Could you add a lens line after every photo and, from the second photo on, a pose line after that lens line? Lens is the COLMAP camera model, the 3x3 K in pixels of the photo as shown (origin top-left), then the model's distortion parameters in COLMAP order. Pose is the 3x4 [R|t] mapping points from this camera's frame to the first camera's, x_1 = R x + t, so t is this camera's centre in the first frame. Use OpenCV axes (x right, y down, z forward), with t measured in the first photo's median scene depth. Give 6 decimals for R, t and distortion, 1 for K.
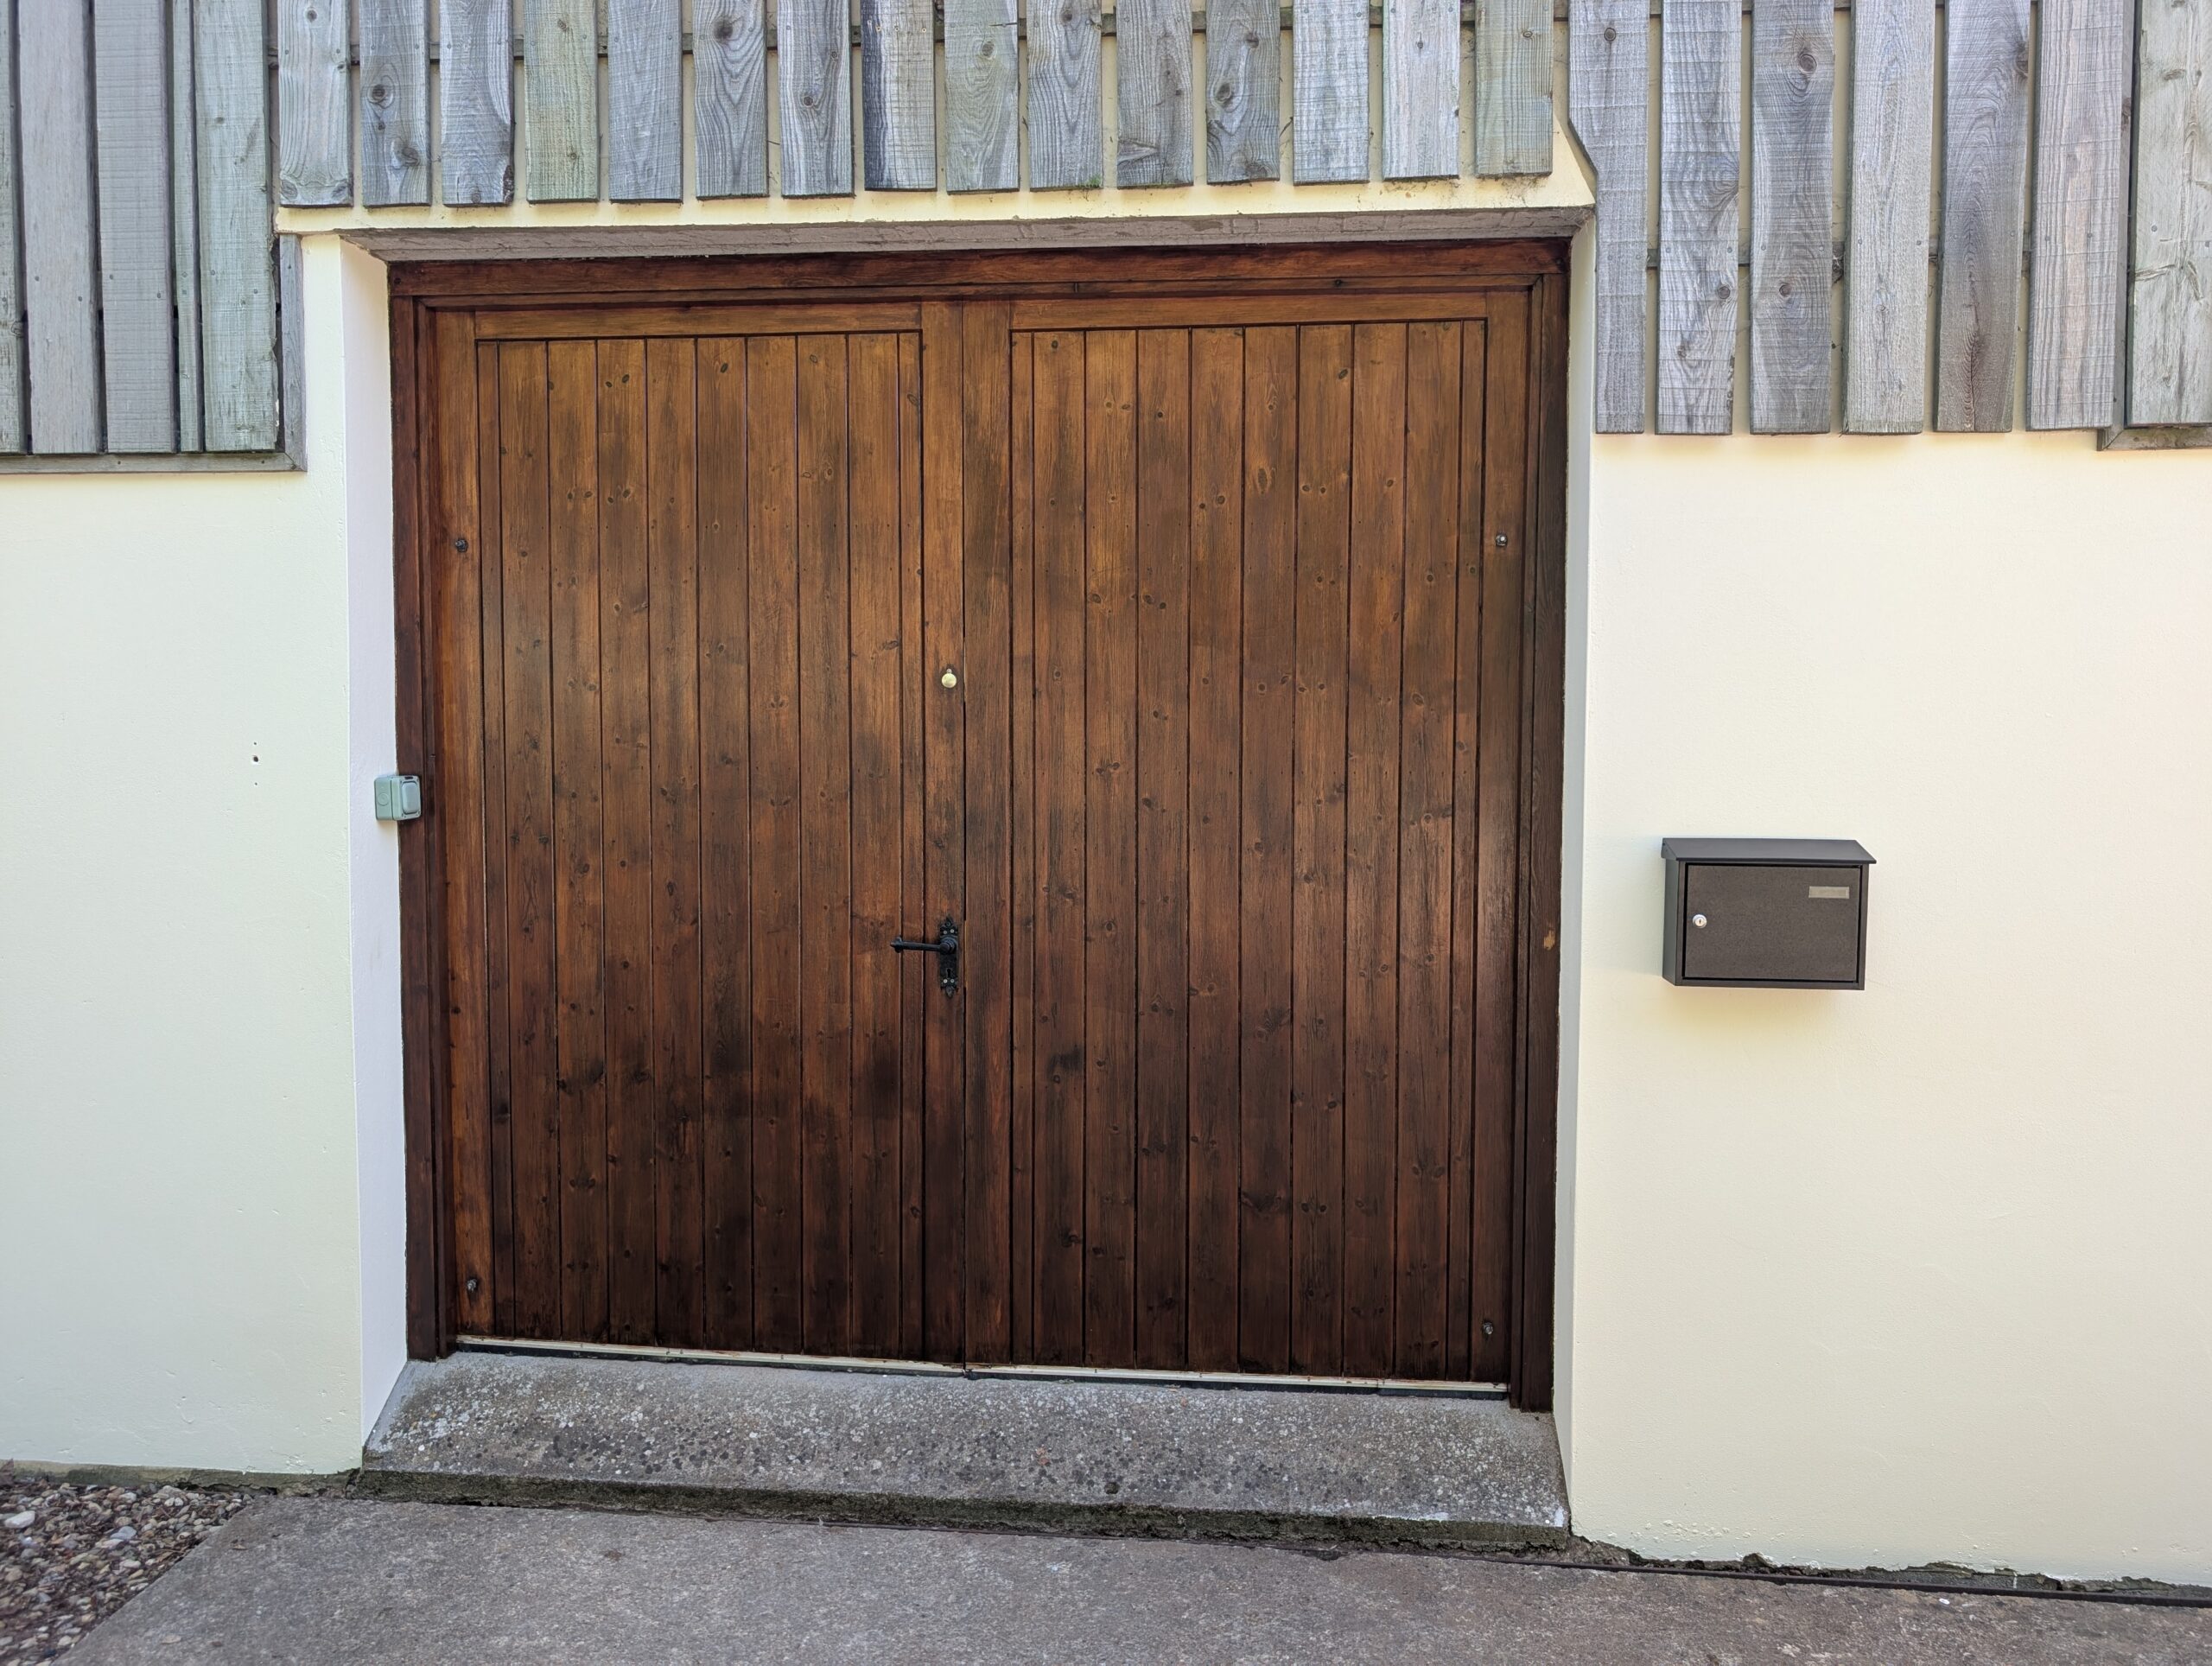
lens RADIAL K [[1614.1, 0, 1106.9], [0, 1614.1, 822.1], [0, 0, 1]] dist [0.028797, -0.024827]
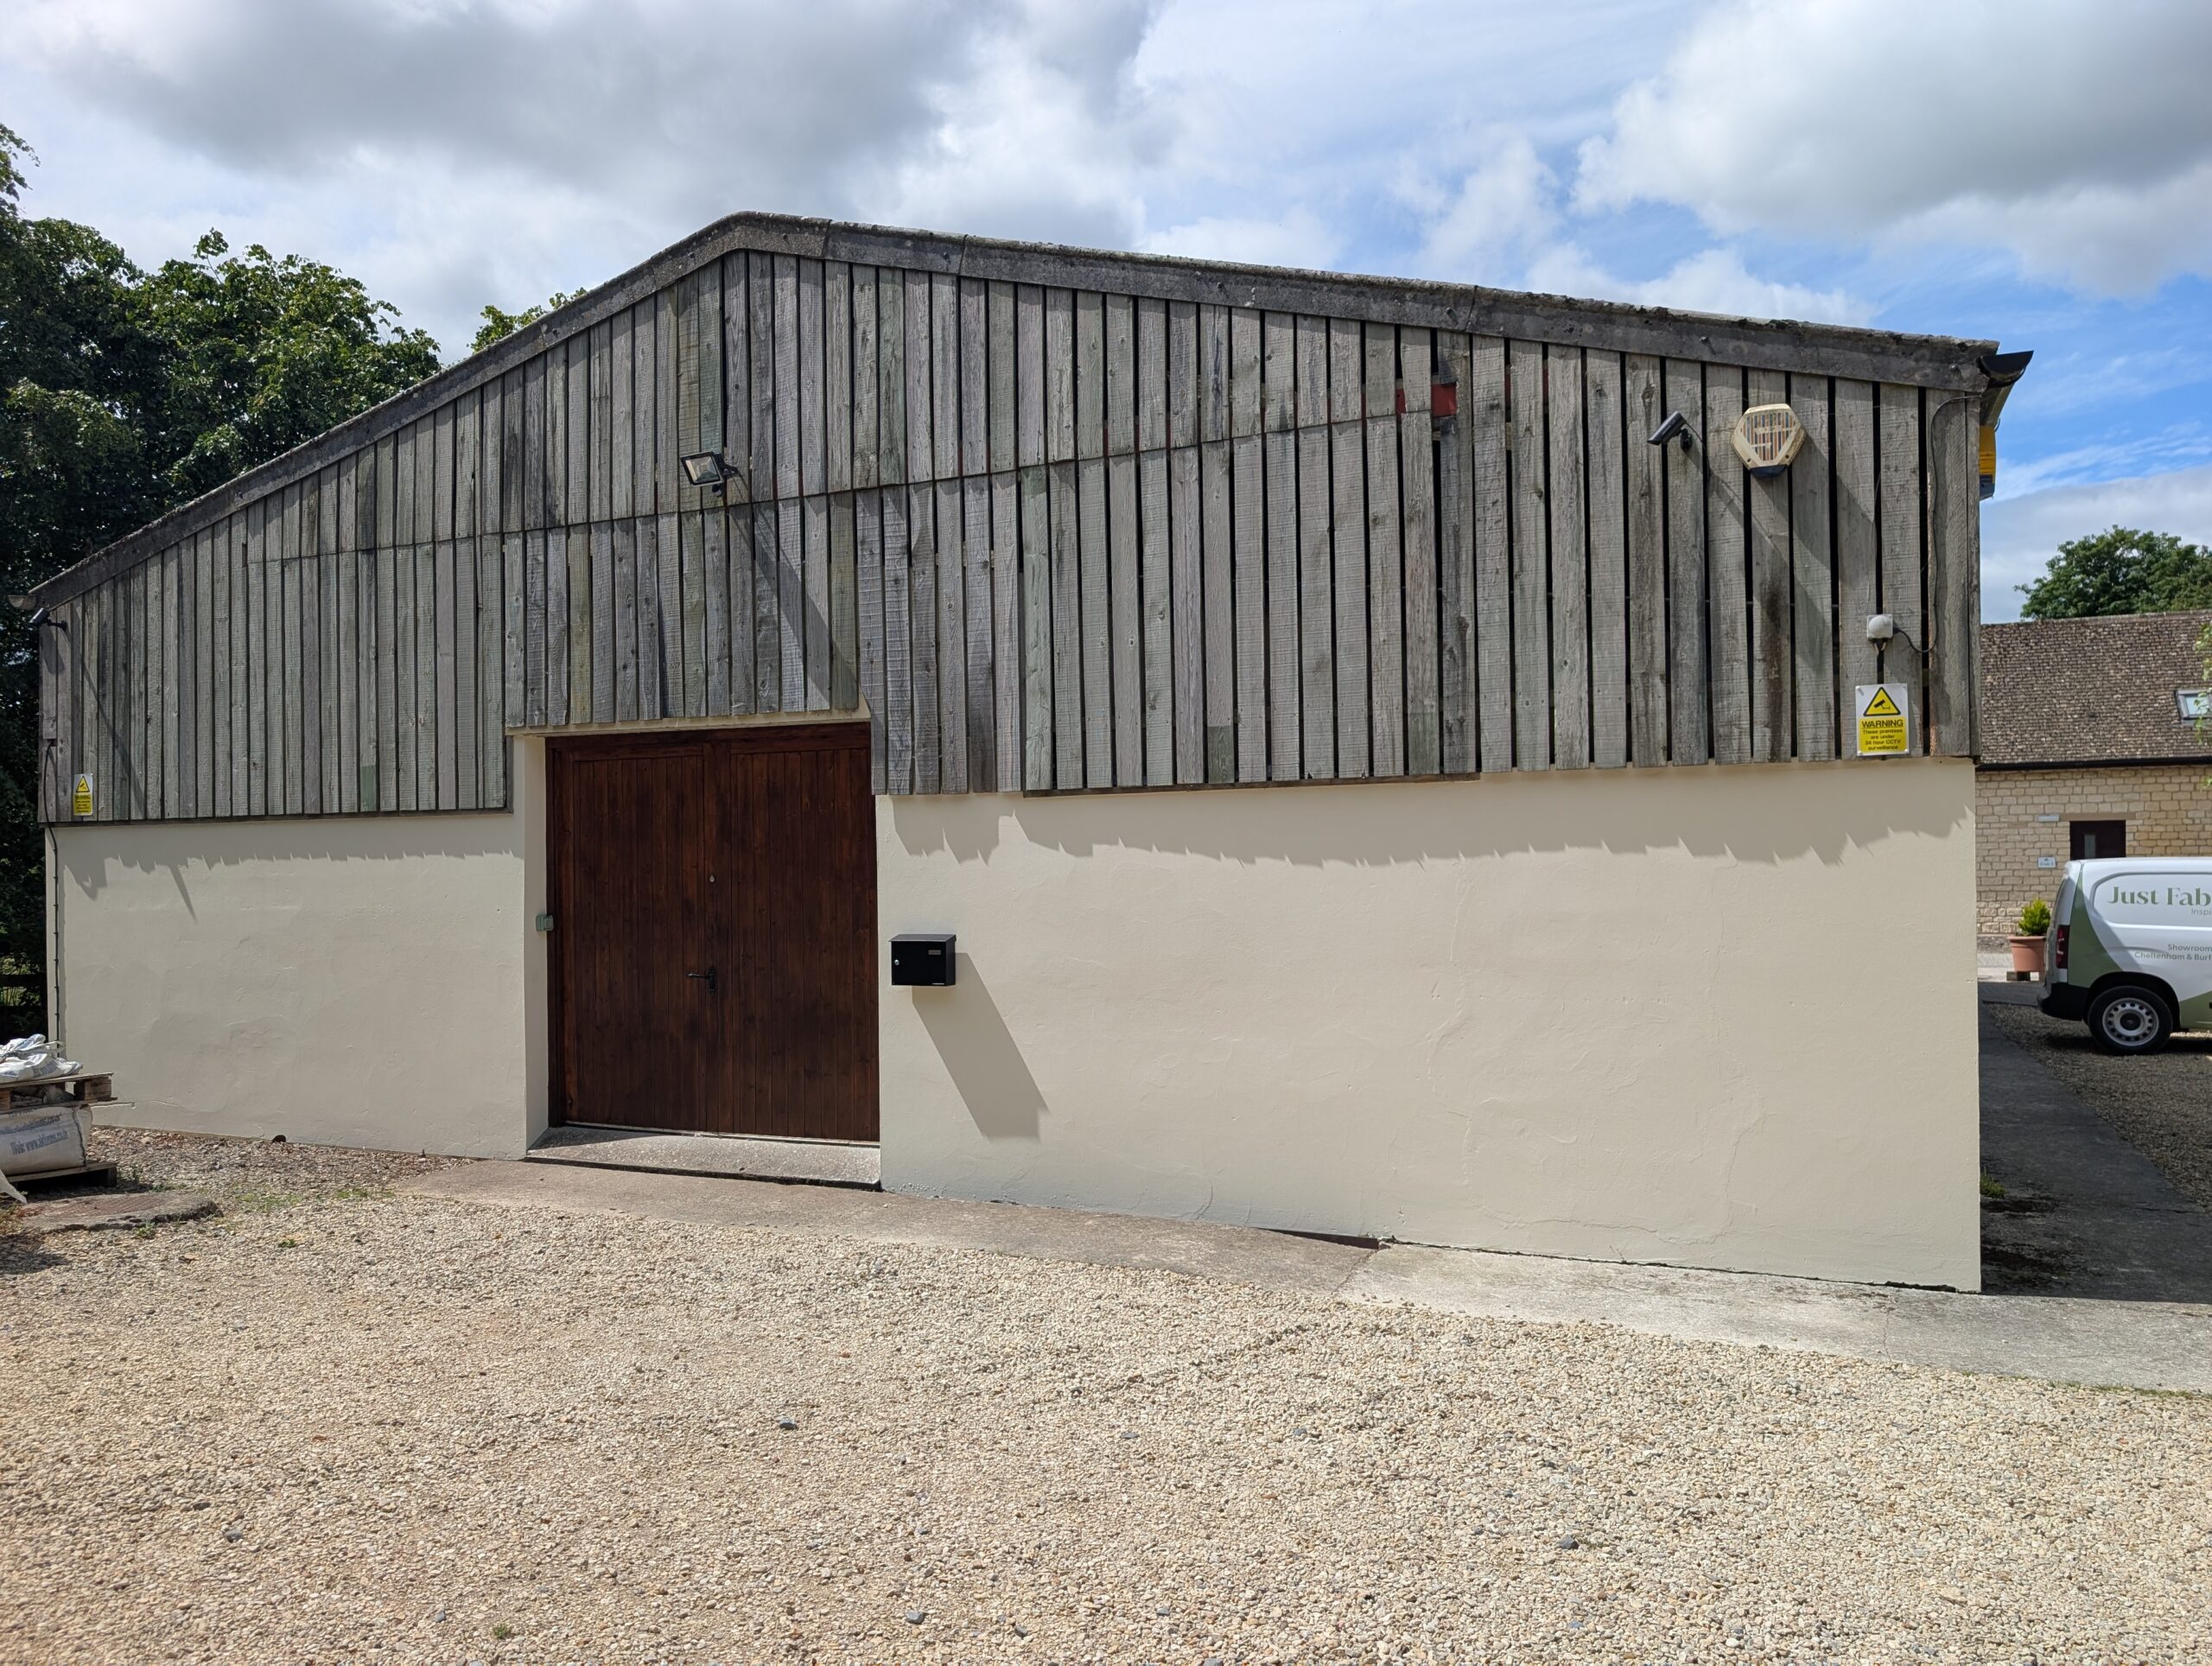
lens RADIAL K [[1614.1, 0, 1106.9], [0, 1614.1, 822.1], [0, 0, 1]] dist [0.028797, -0.024827]
pose [[0.948873, -0.026097, -0.314577, 1.428177], [0.005130, 0.997720, -0.067297, 0.003203], [0.315616, 0.062243, 0.946843, -1.420070]]
